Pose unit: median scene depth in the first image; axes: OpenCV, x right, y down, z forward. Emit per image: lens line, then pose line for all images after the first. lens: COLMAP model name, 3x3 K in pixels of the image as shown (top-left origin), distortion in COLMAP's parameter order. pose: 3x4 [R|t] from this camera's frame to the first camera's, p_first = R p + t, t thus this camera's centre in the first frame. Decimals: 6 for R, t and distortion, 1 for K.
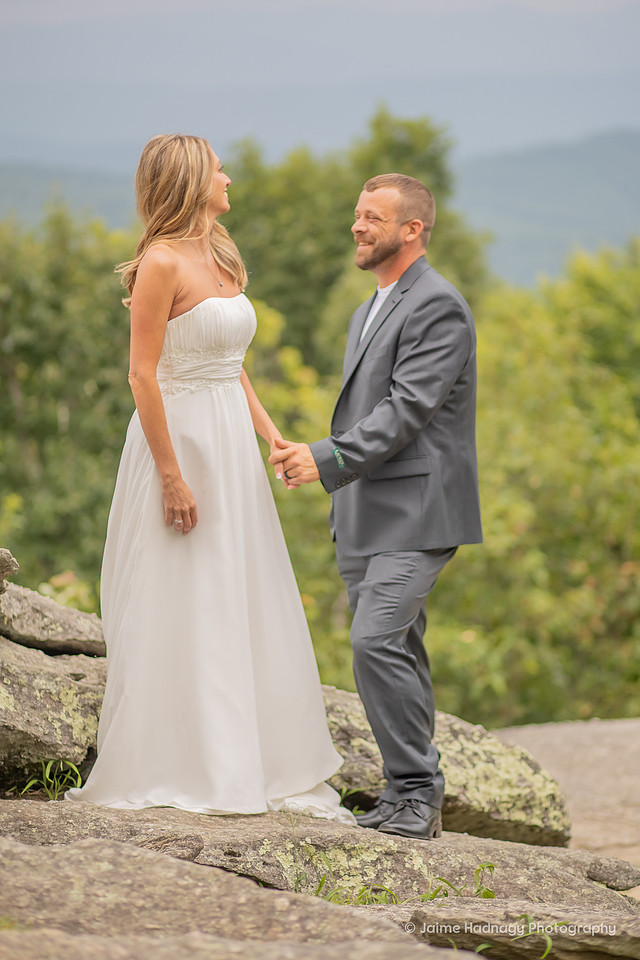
lens RADIAL K [[2592.6, 0, 321.3], [0, 2592.6, 479.0], [0, 0, 1]] dist [-0.063183, -1.797101]
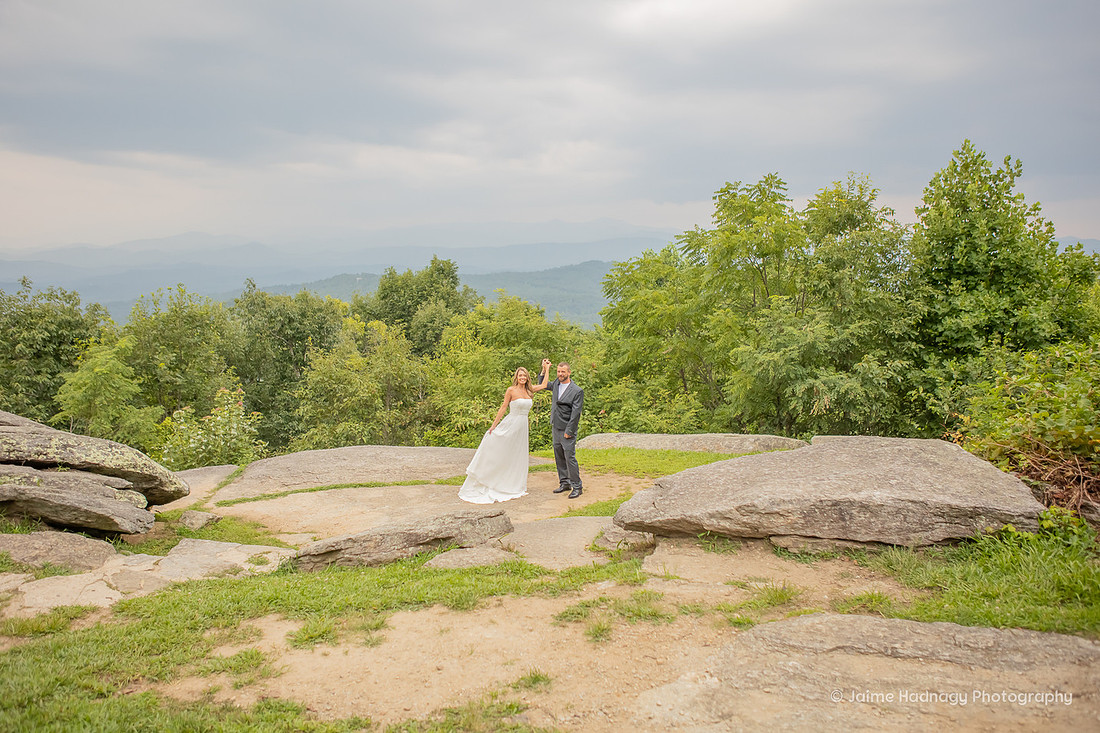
lens RADIAL K [[858.7, 0, 548.7], [0, 858.7, 363.2], [0, 0, 1]] dist [-0.109740, 0.101901]
pose [[0.997858, -0.013116, 0.064083, 0.573249], [0.014156, 0.999775, -0.015802, 0.011497], [-0.063861, 0.016675, 0.997819, -0.179870]]
